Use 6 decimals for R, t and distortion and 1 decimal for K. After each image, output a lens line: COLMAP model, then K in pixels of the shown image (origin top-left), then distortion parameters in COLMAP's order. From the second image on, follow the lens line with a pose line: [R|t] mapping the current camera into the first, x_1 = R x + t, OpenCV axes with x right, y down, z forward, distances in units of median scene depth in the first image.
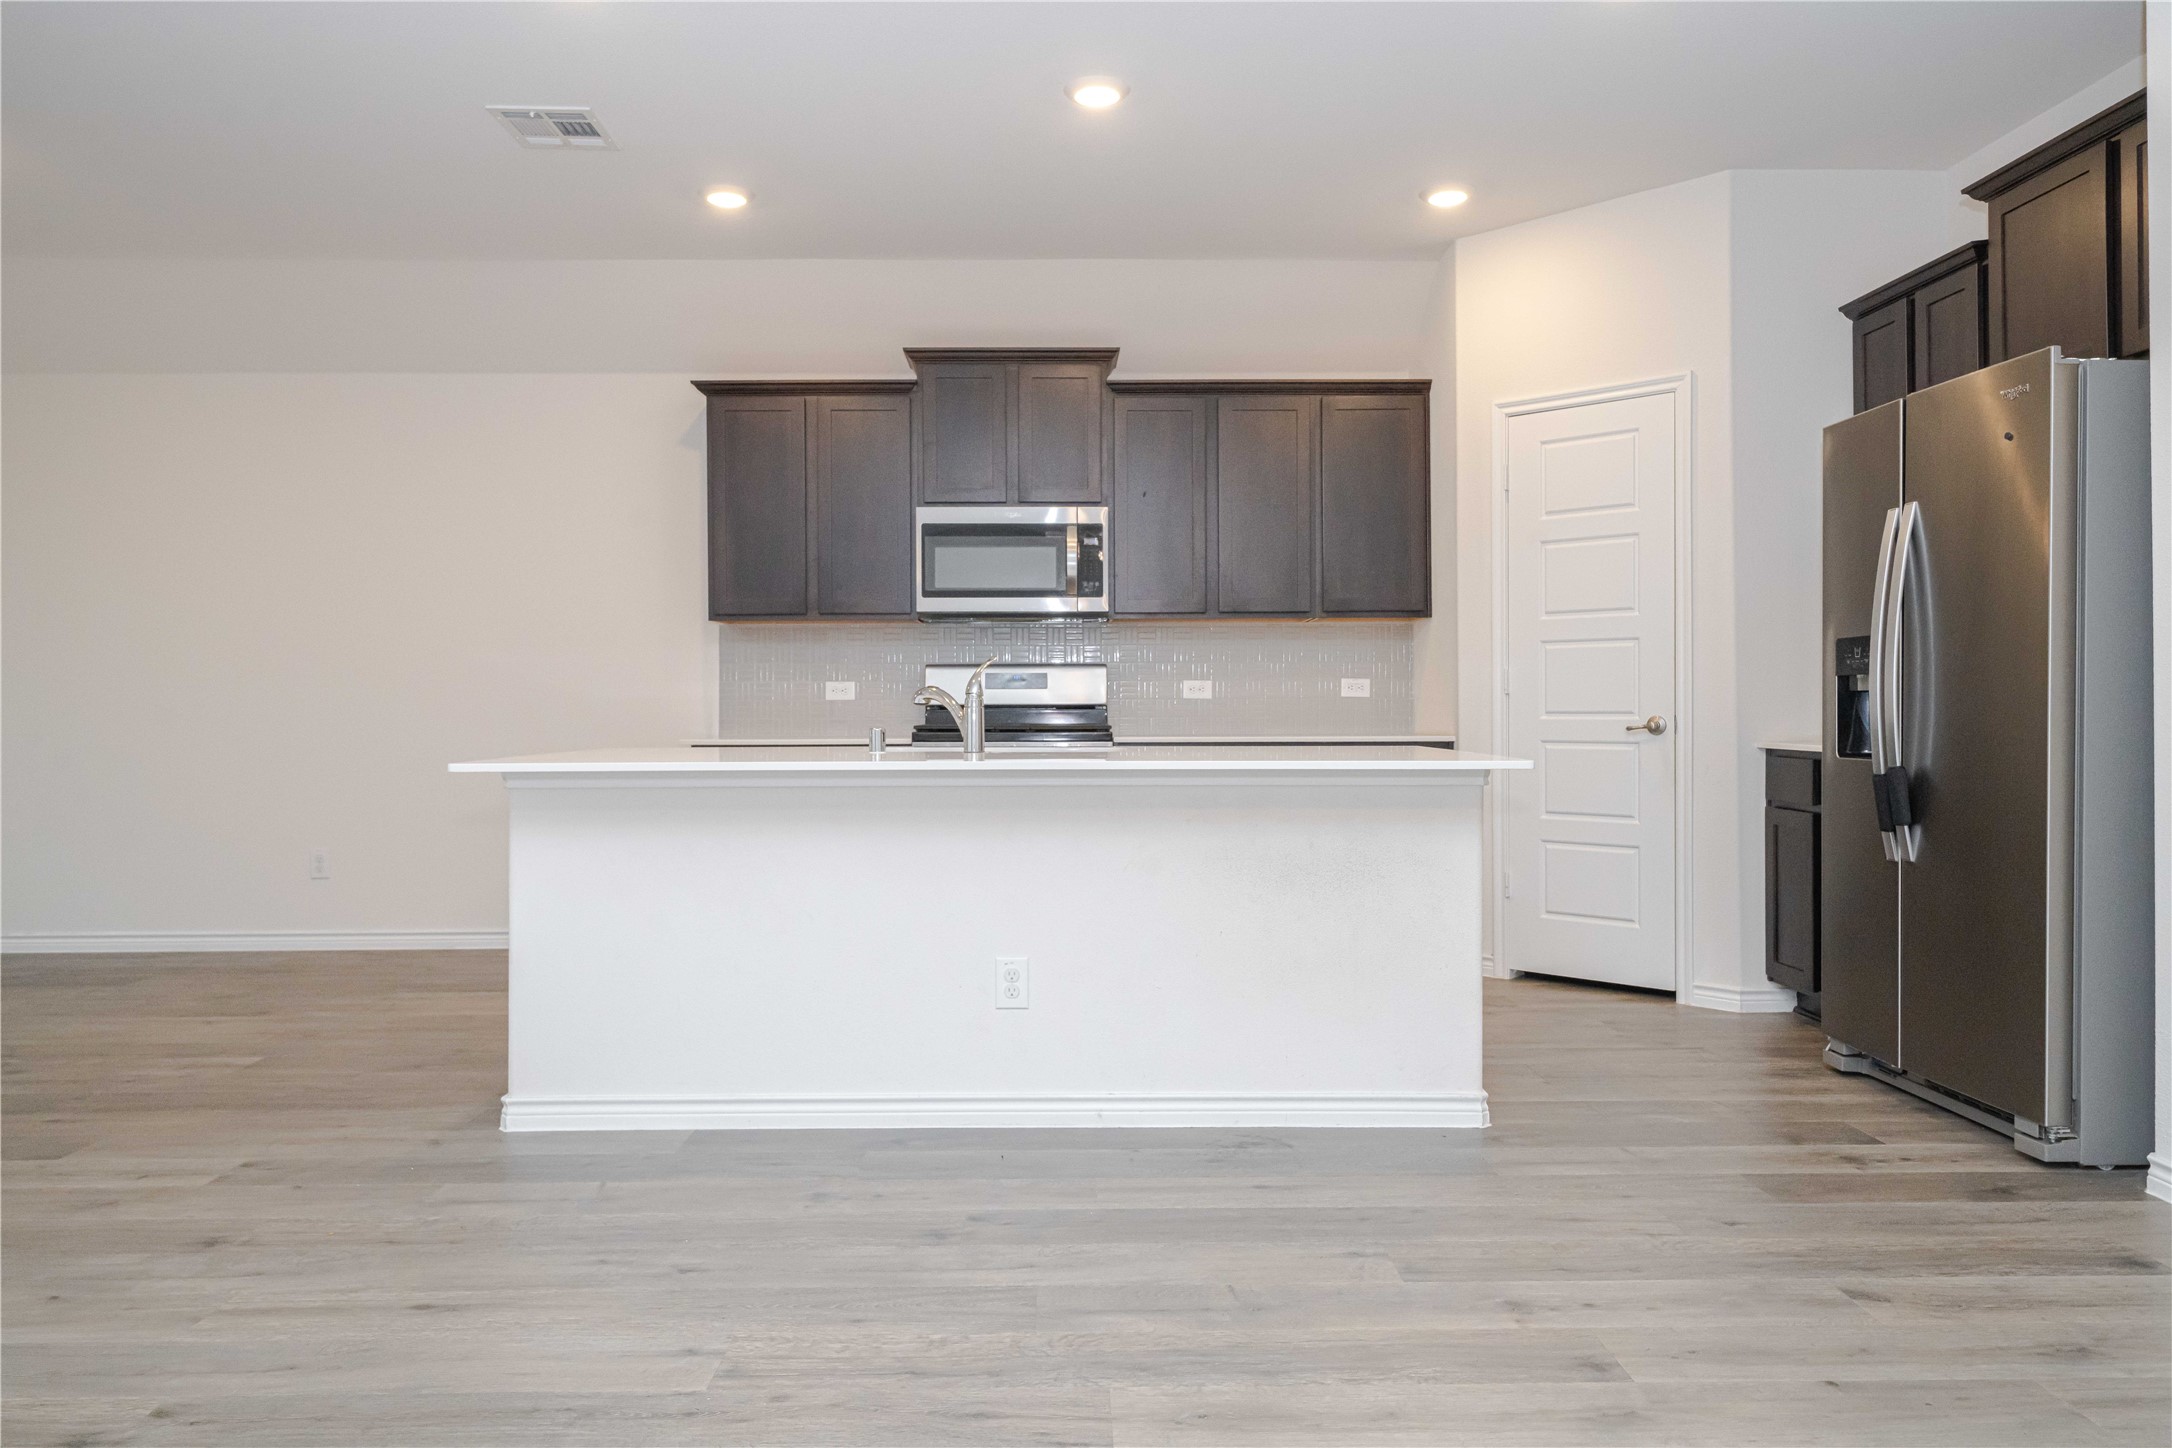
lens RADIAL K [[1458.4, 0, 1079.3], [0, 1458.4, 716.8], [0, 0, 1]] dist [-0.000535, 0.003403]
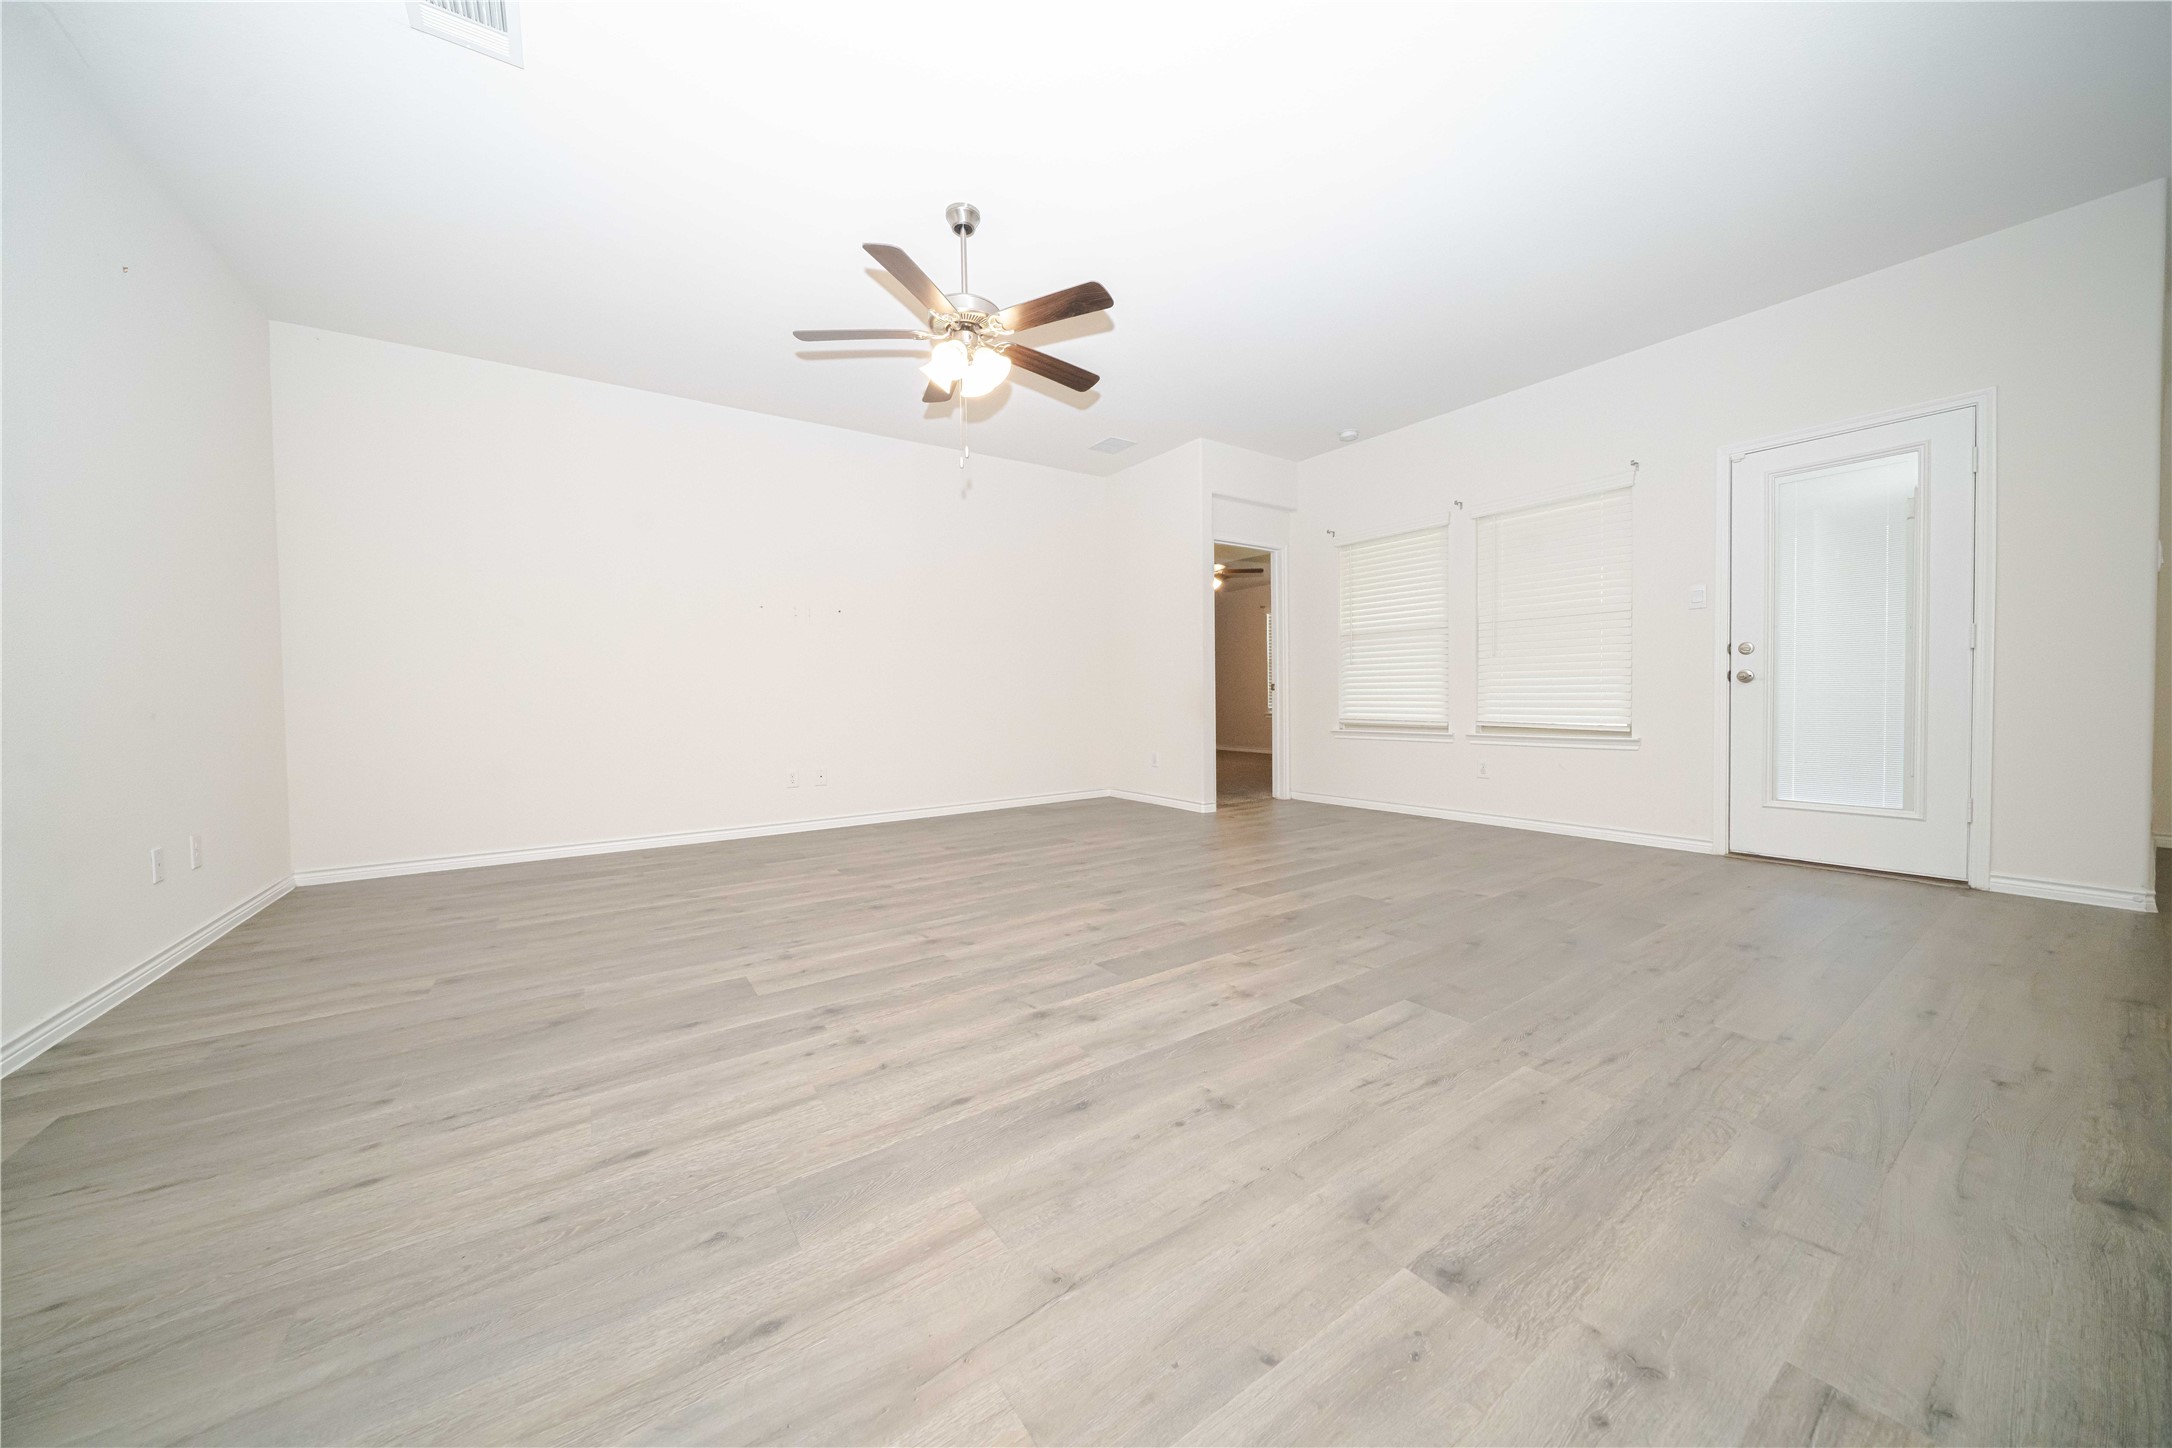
lens RADIAL K [[739.2, 0, 1080.8], [0, 739.2, 719.4], [0, 0, 1]] dist [-0.007318, 0.000107]
pose [[-0.832521, 0.034350, -0.552927, 0.320542], [0.014305, 0.999076, 0.040527, 0.018283], [0.553808, 0.025830, -0.832244, 0.492675]]
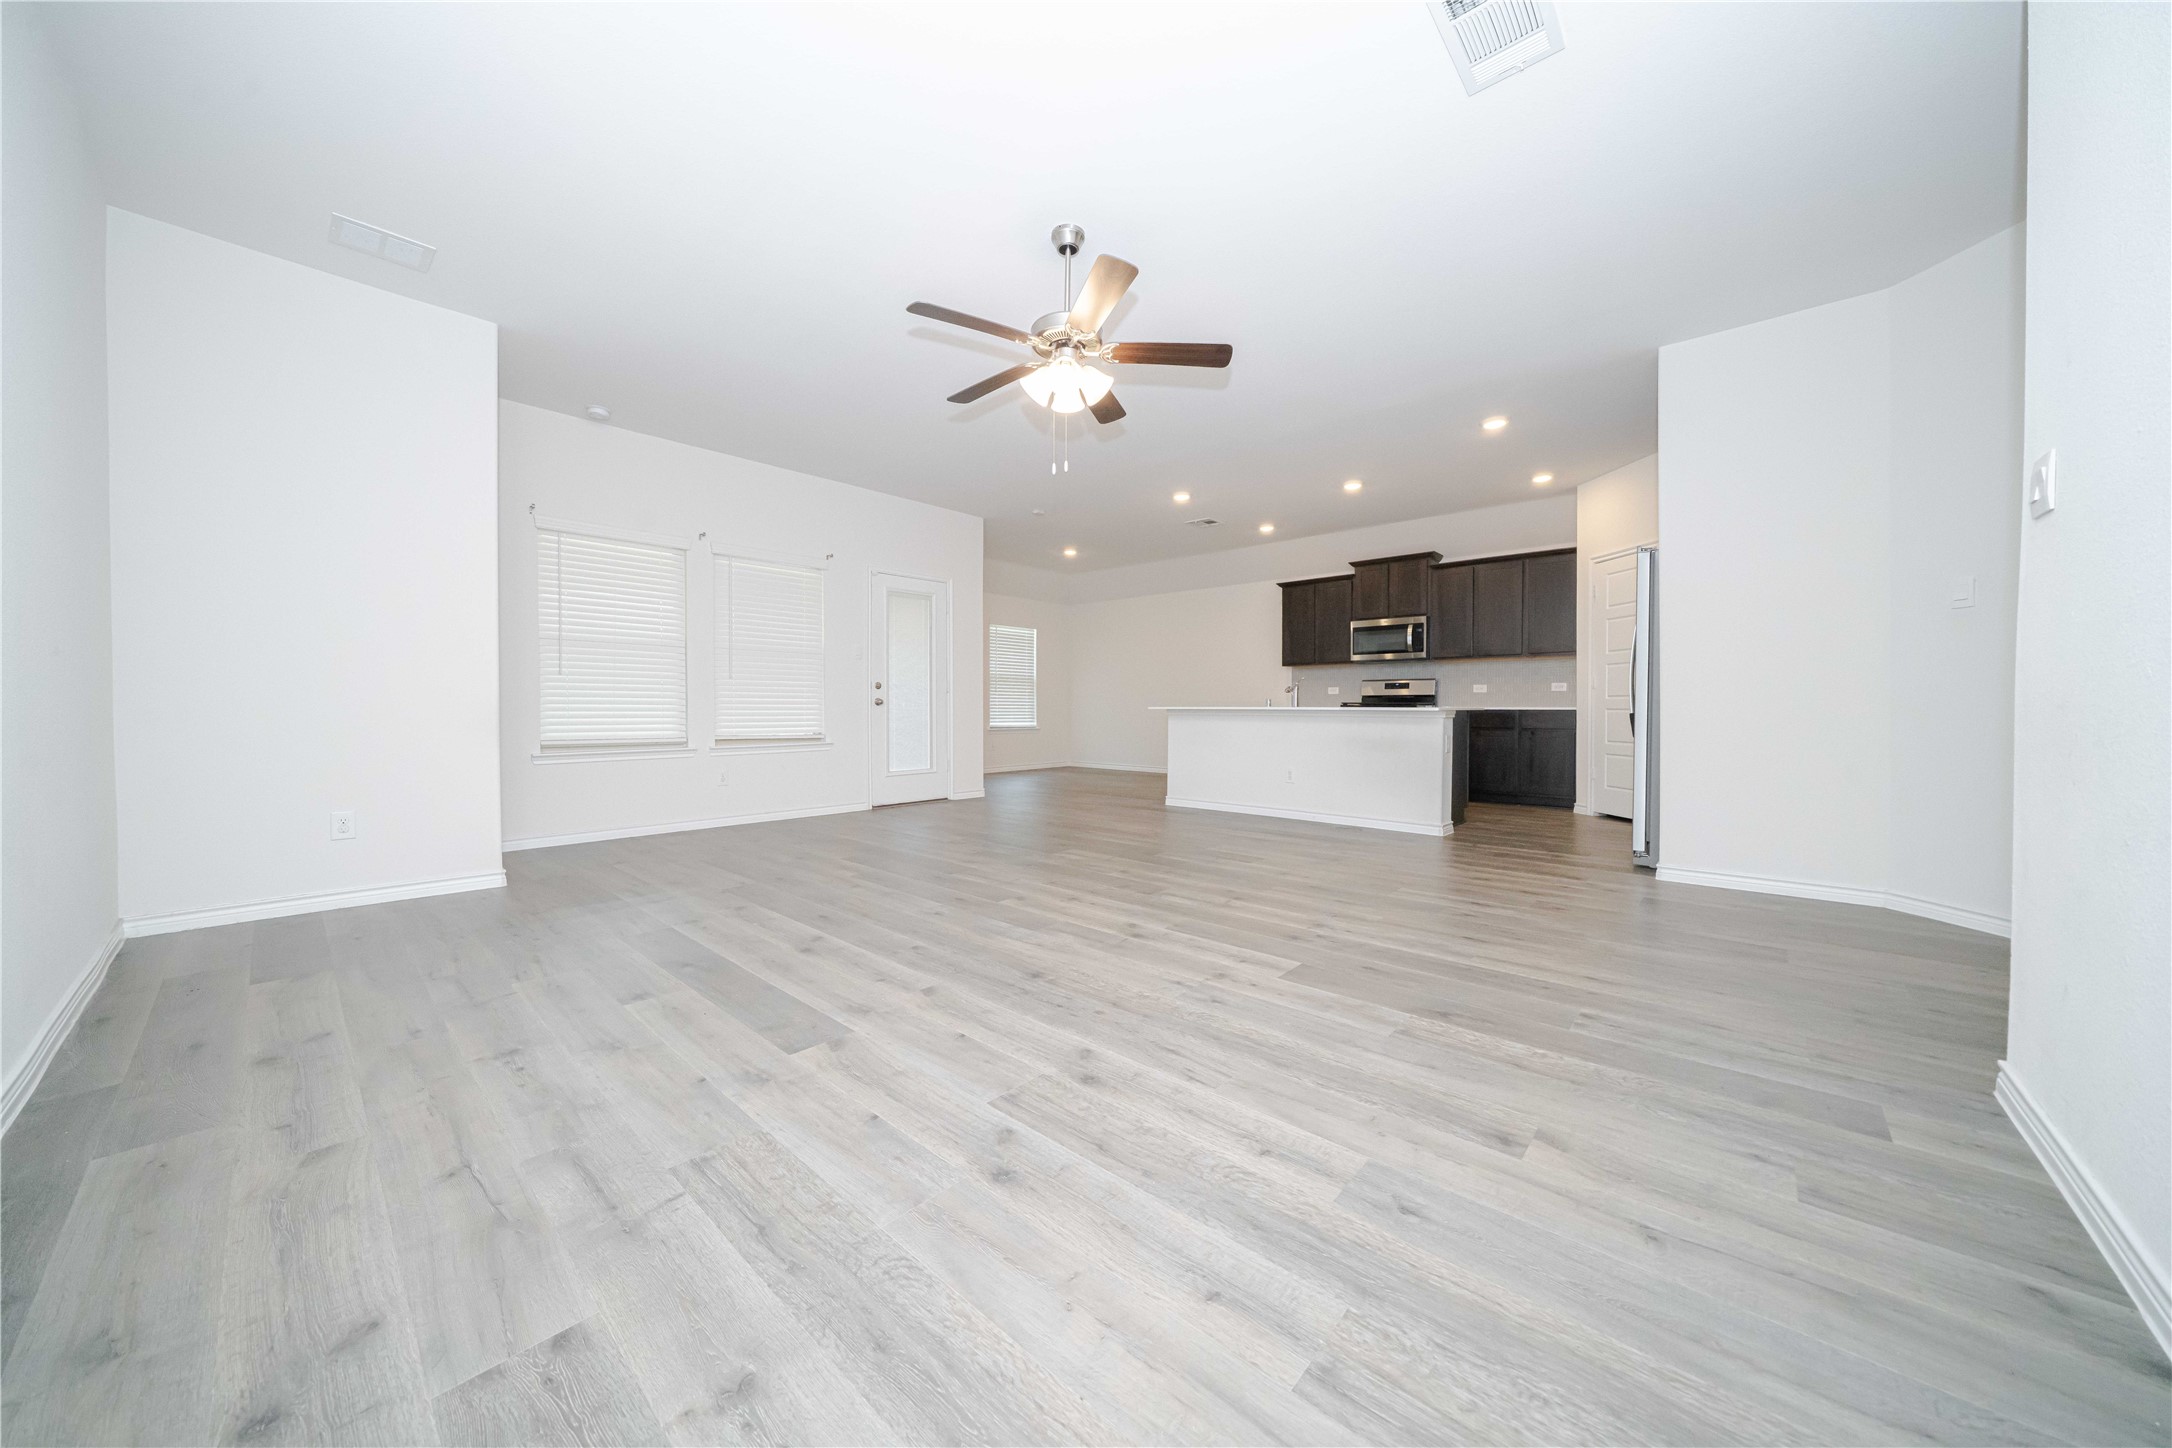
lens RADIAL K [[739.2, 0, 1080.8], [0, 739.2, 719.4], [0, 0, 1]] dist [-0.007318, 0.000107]
pose [[0.731172, 0.017792, -0.681961, 0.457864], [-0.010858, 0.999837, 0.014444, 0.022280], [0.682106, -0.003156, 0.731246, -0.337876]]
